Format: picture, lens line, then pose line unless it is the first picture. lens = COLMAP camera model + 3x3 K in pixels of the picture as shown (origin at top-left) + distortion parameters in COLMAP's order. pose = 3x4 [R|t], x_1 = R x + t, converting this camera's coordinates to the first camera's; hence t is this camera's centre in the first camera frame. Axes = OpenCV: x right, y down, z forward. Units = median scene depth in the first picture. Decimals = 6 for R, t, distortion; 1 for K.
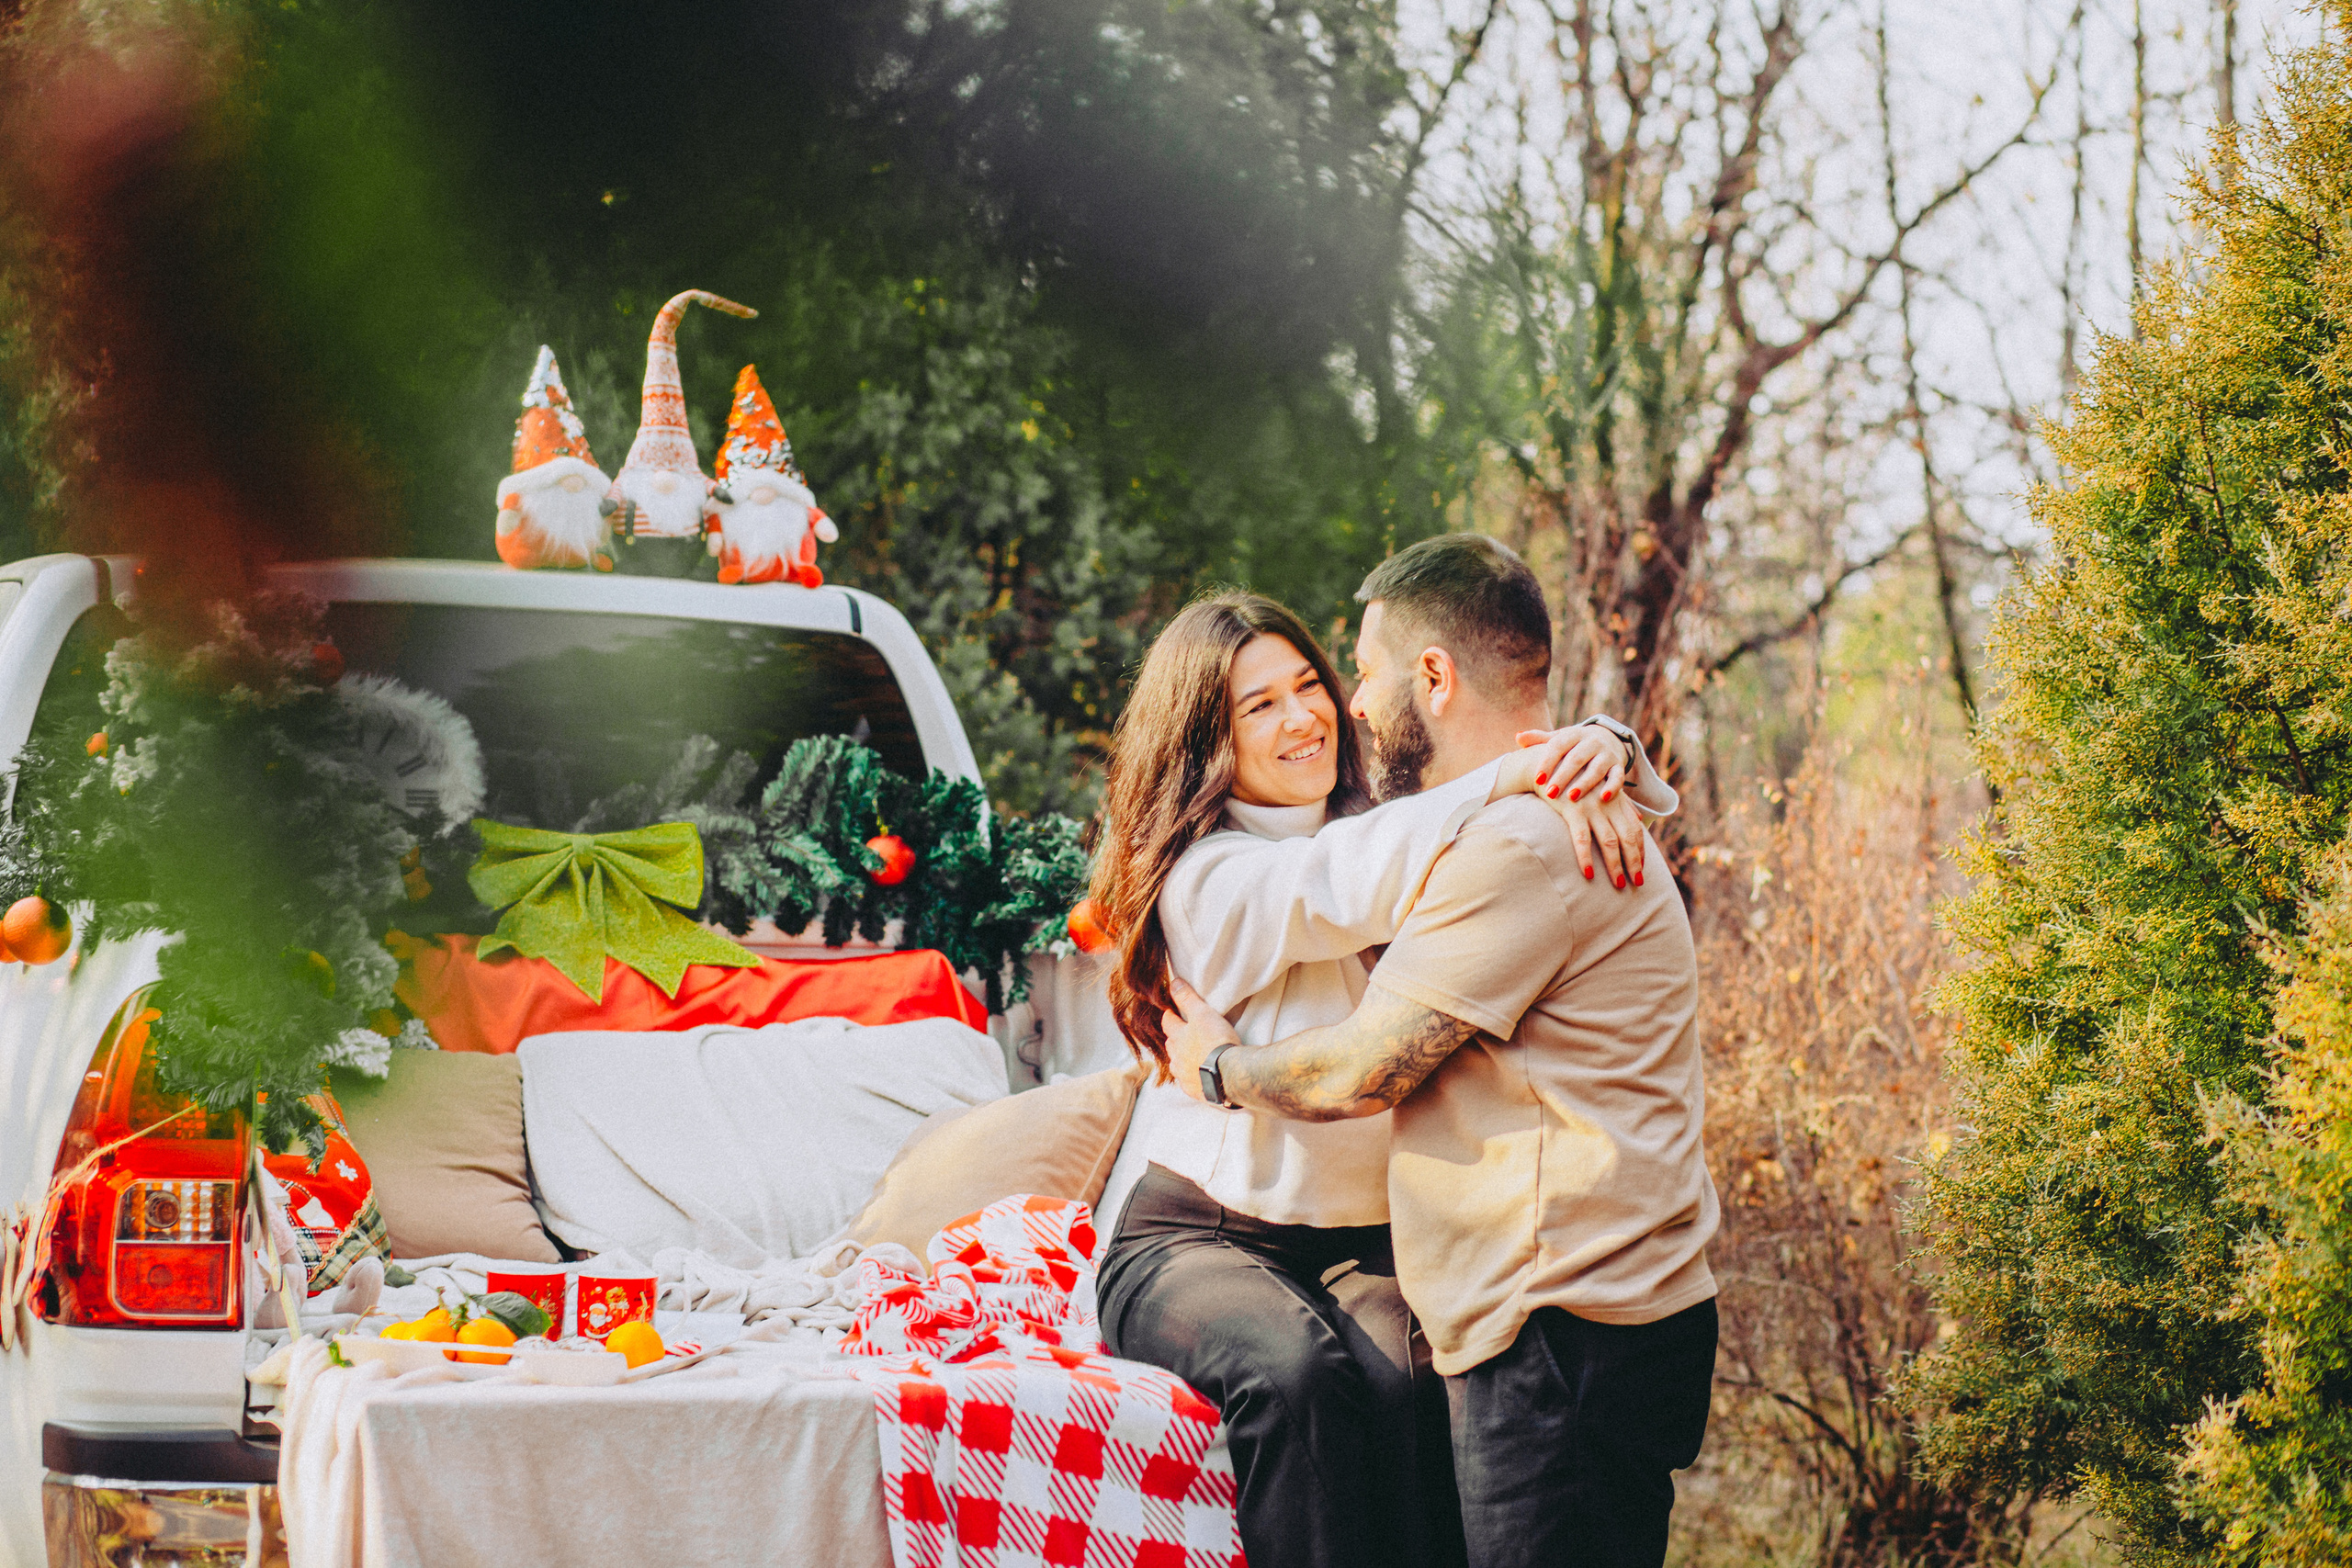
lens RADIAL K [[5648.2, 0, 1211.0], [0, 5648.2, 829.5], [0, 0, 1]] dist [-0.074597, -0.723700]
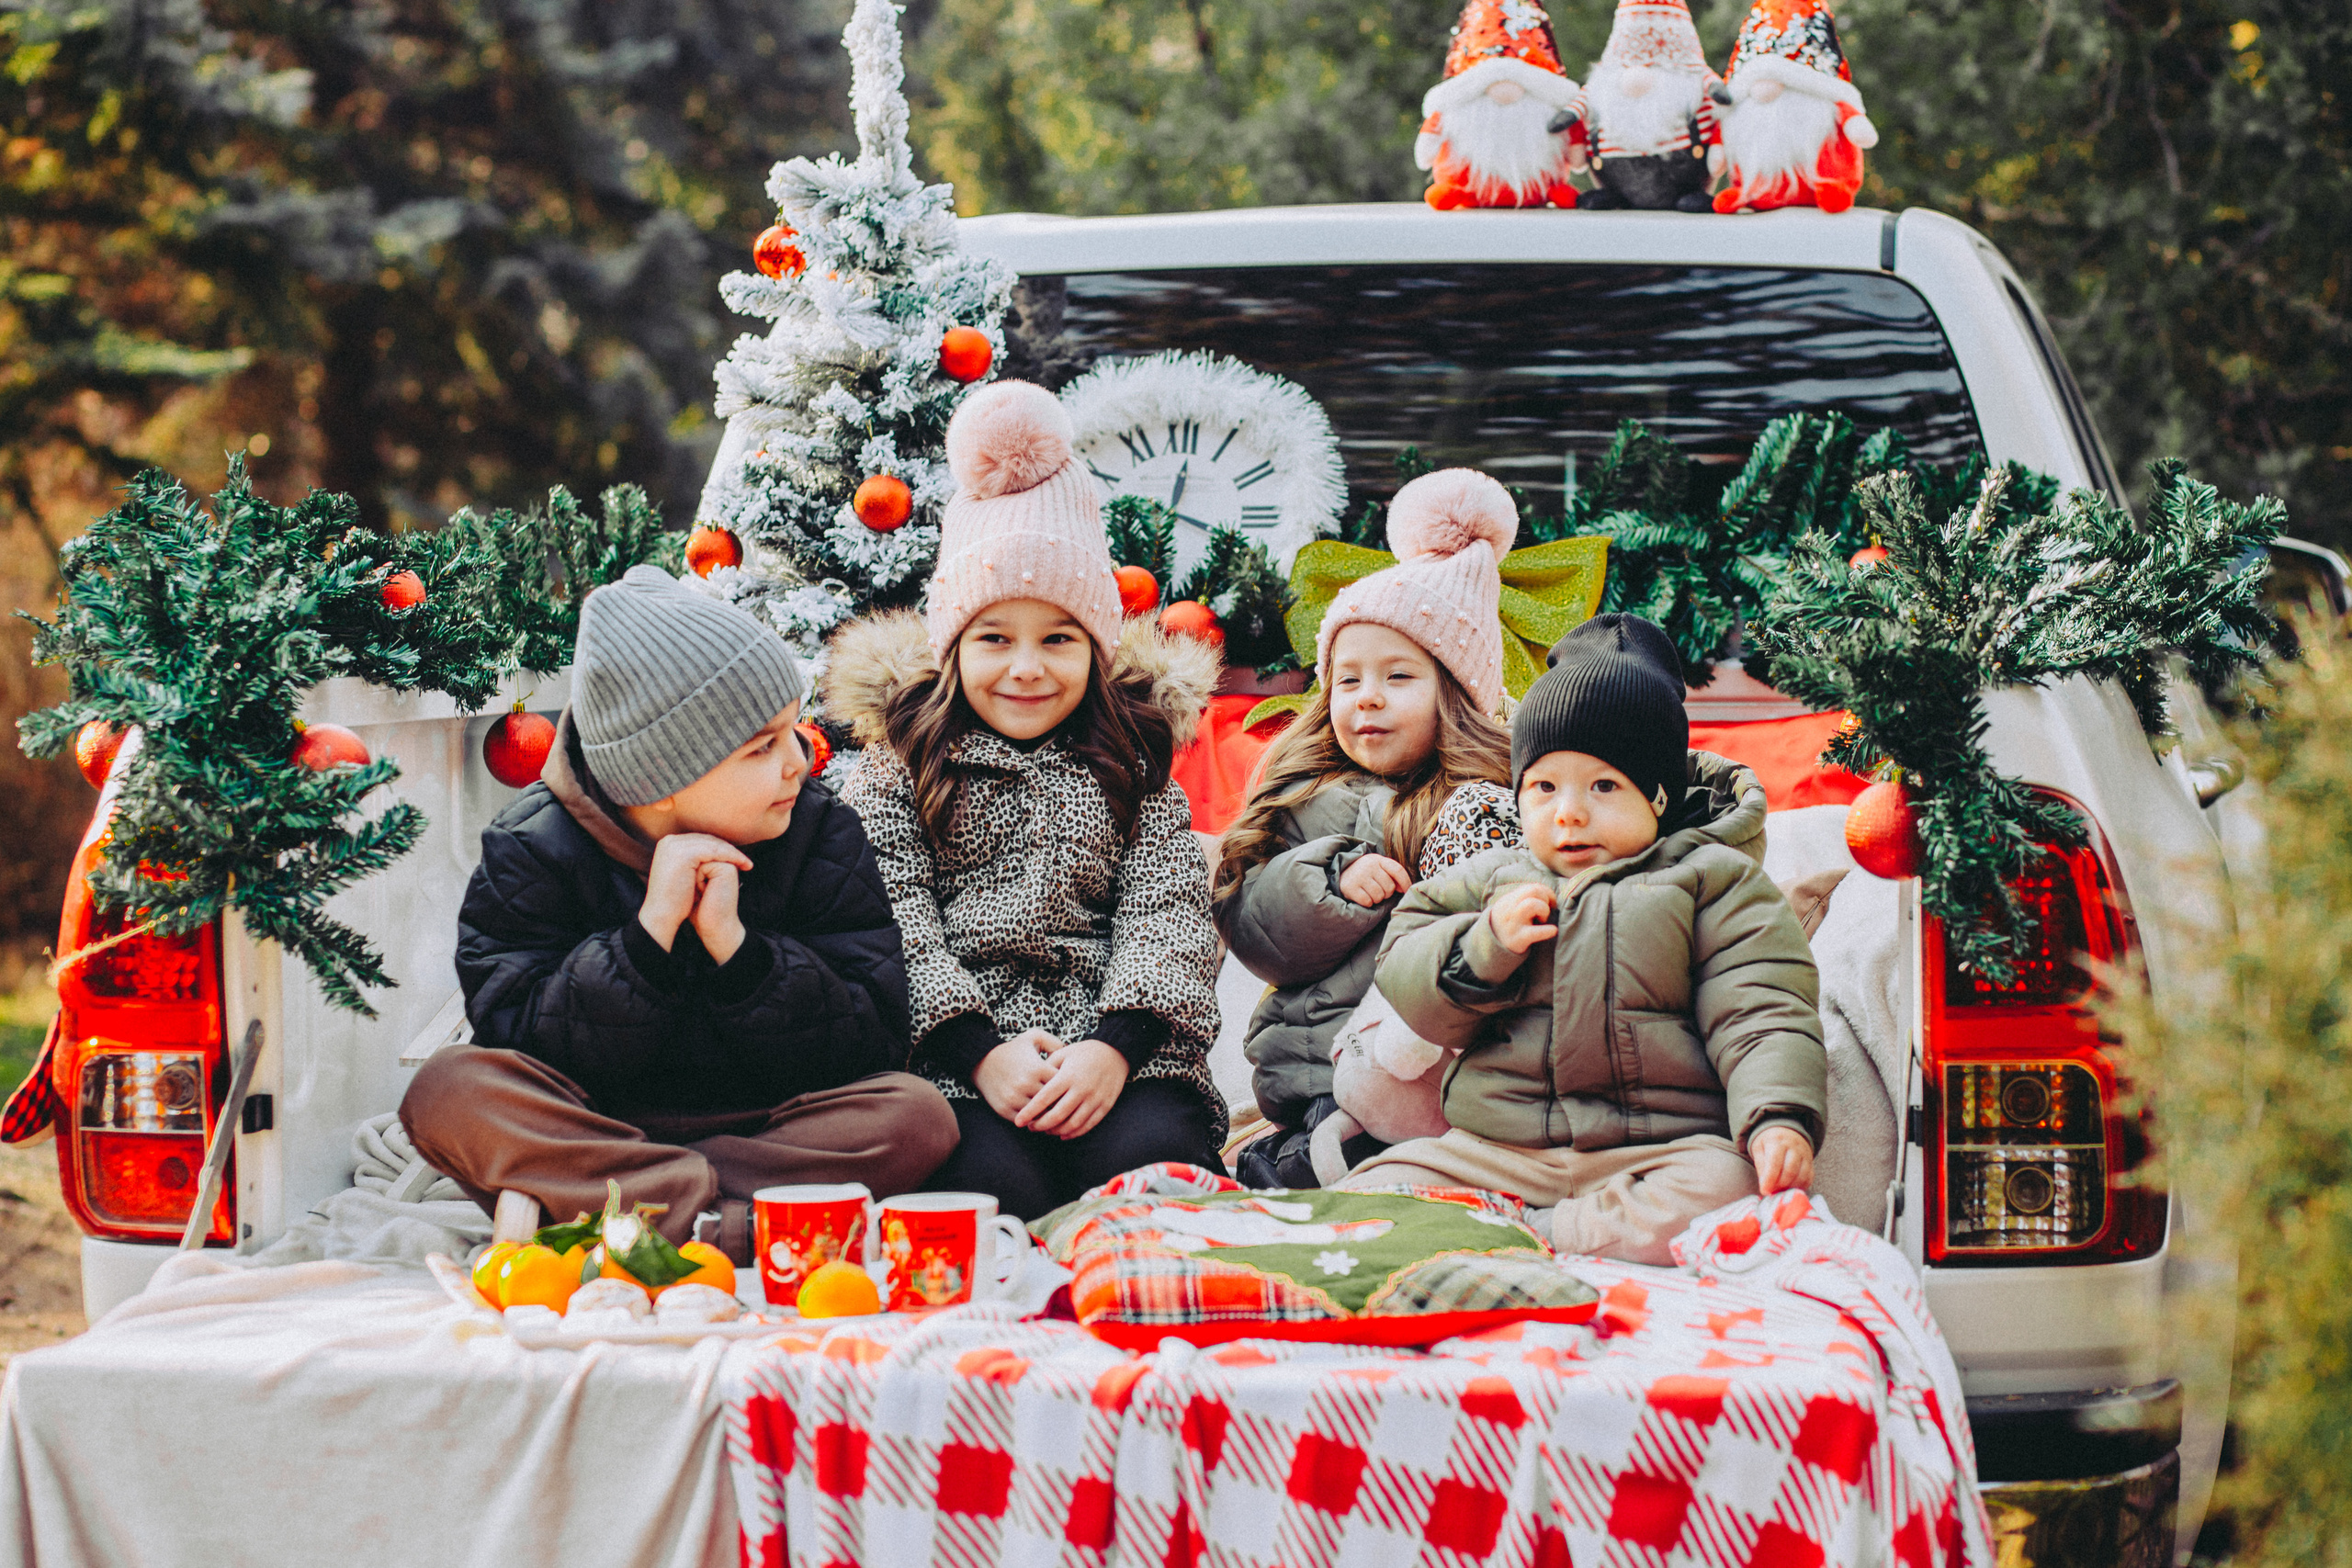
lens RADIAL K [[6491.5, 0, 983.1], [0, 6491.5, 783.3], [0, 0, 1]] dist [-0.094806, 0.736315]
pose [[0.842383, -0.007373, -0.538829, 0.295748], [0.029667, 0.999024, 0.032712, 0.000630], [0.538062, -0.043541, 0.841780, 0.230551]]
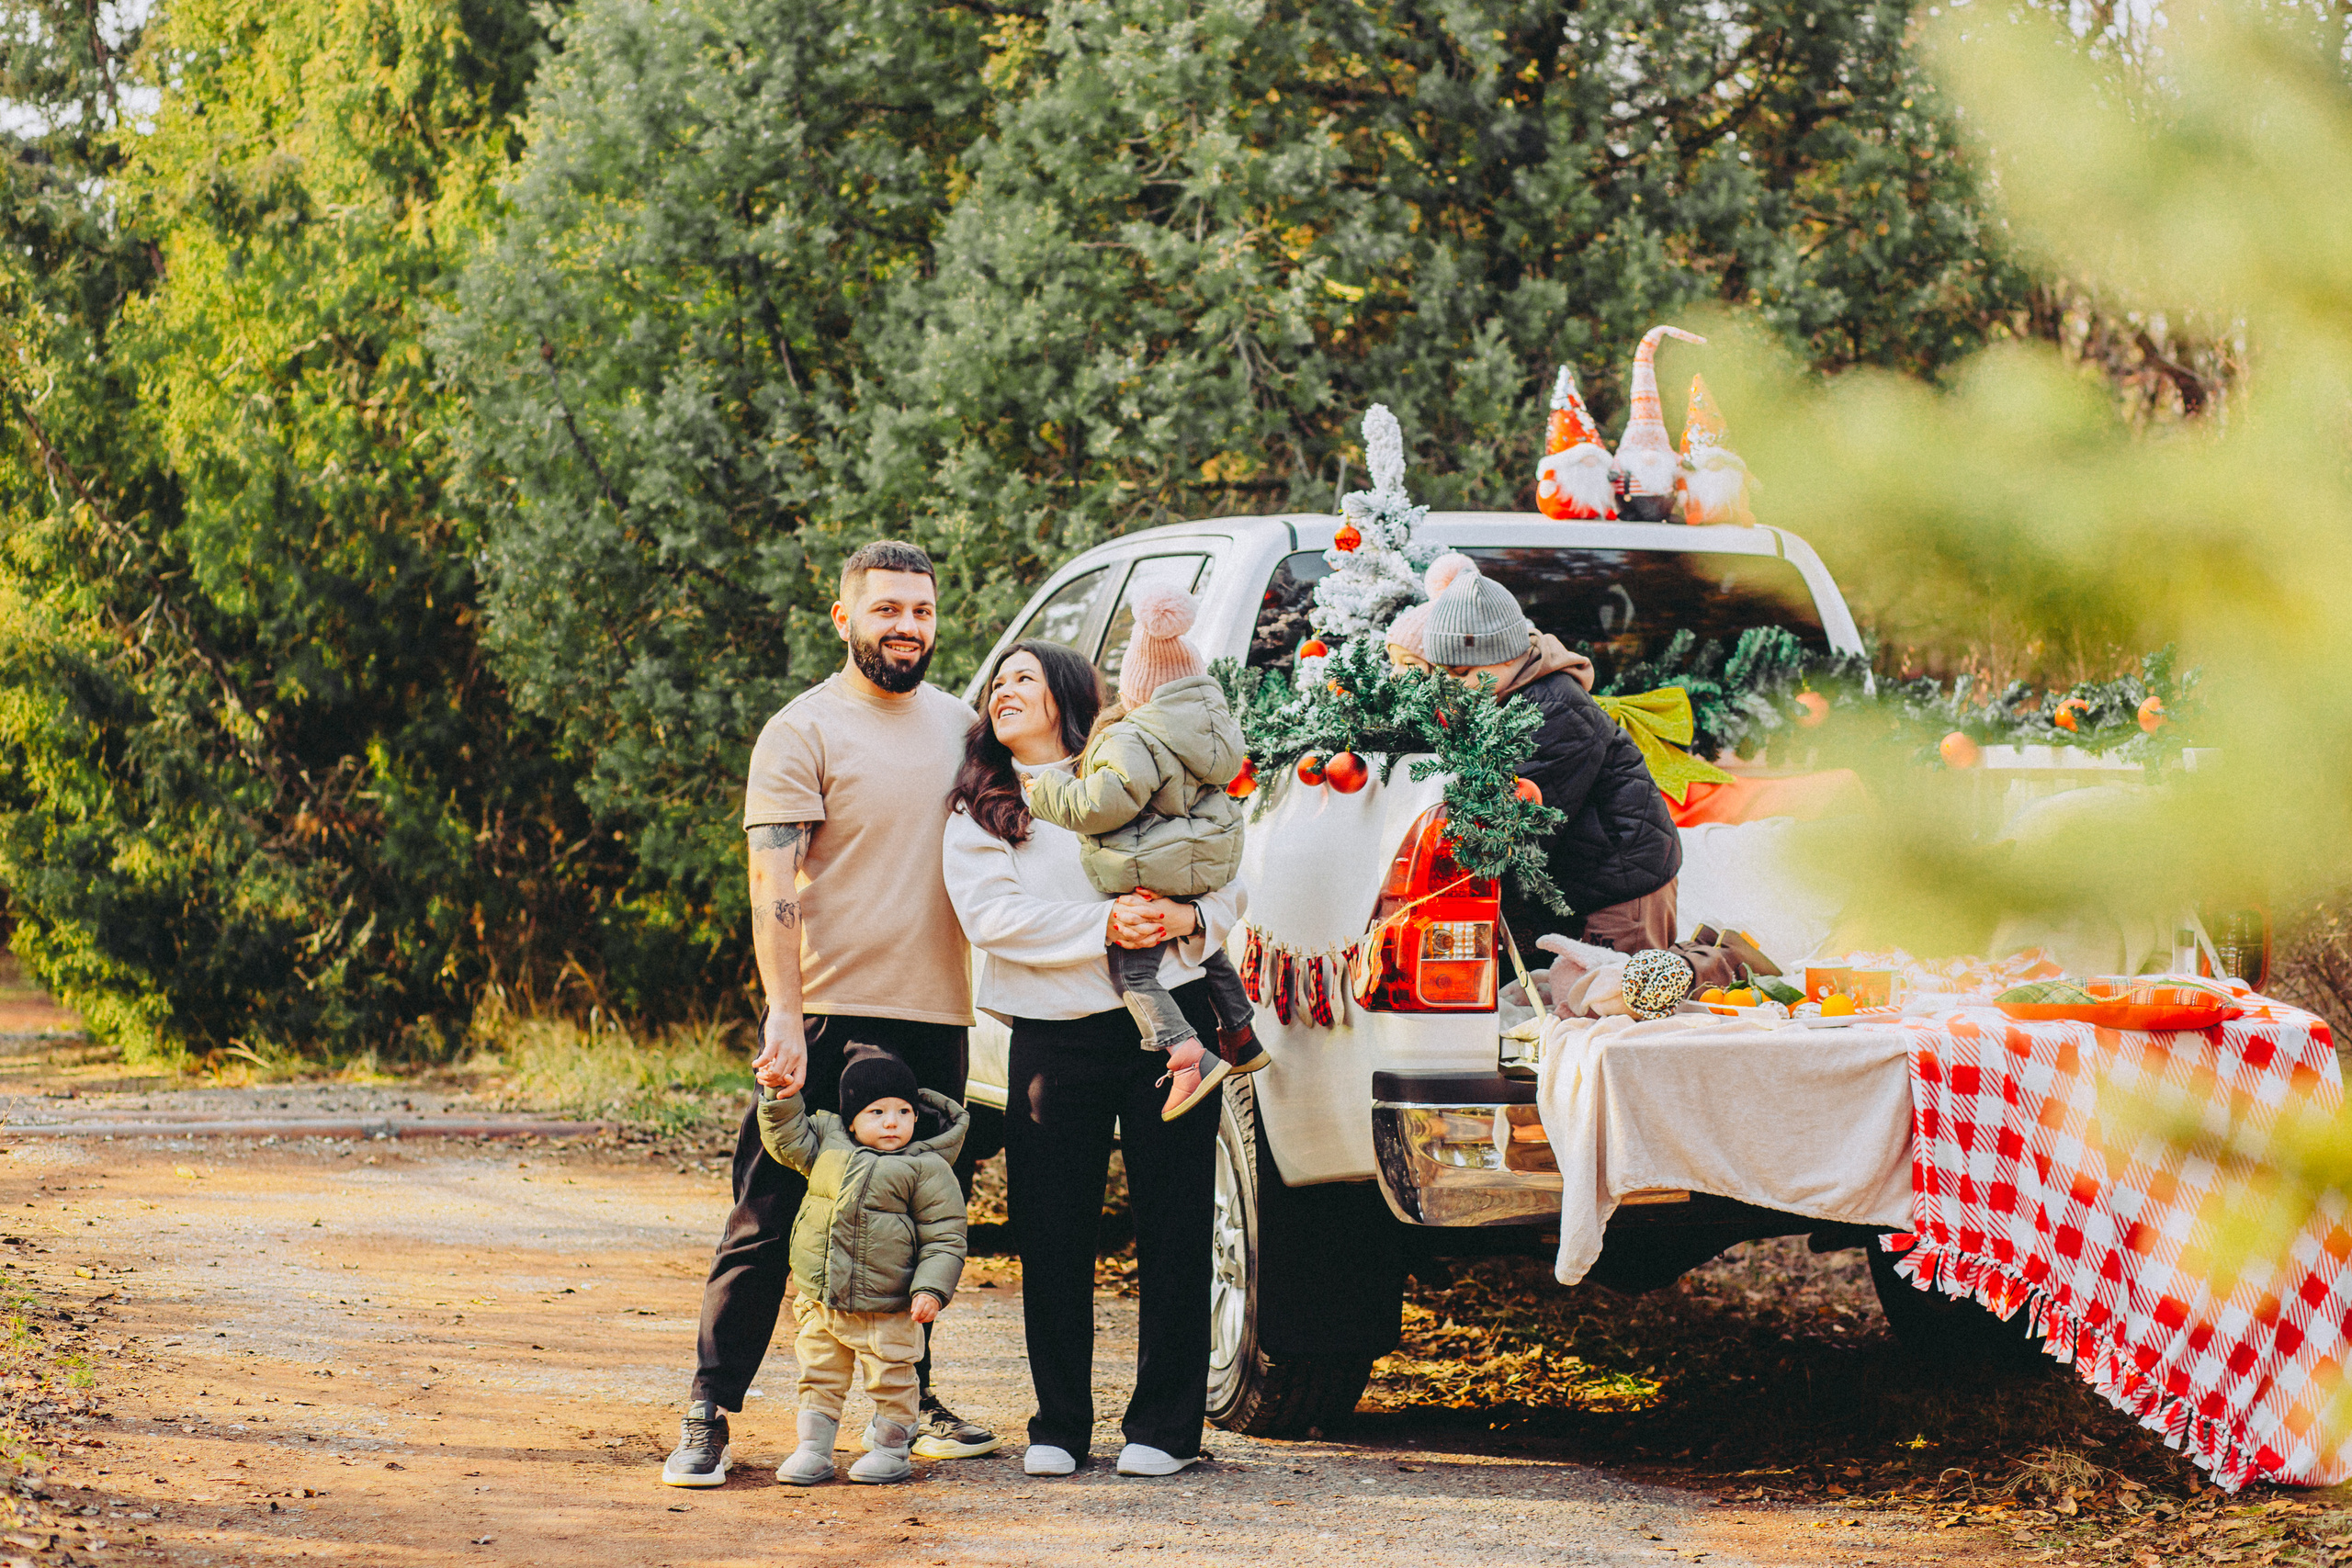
lens RADIAL K [[5680.1, 0, 1176.0], [0, 5680.1, 784.0], [0, 0, 1]] dist [-0.094478, -0.451520]
pose [[0.994714, -0.020629, -0.100594, -0.073323], [0.023357, 0.999389, 0.026018, -0.017797], [0.099996, -0.028230, 0.994587, -0.505464]]
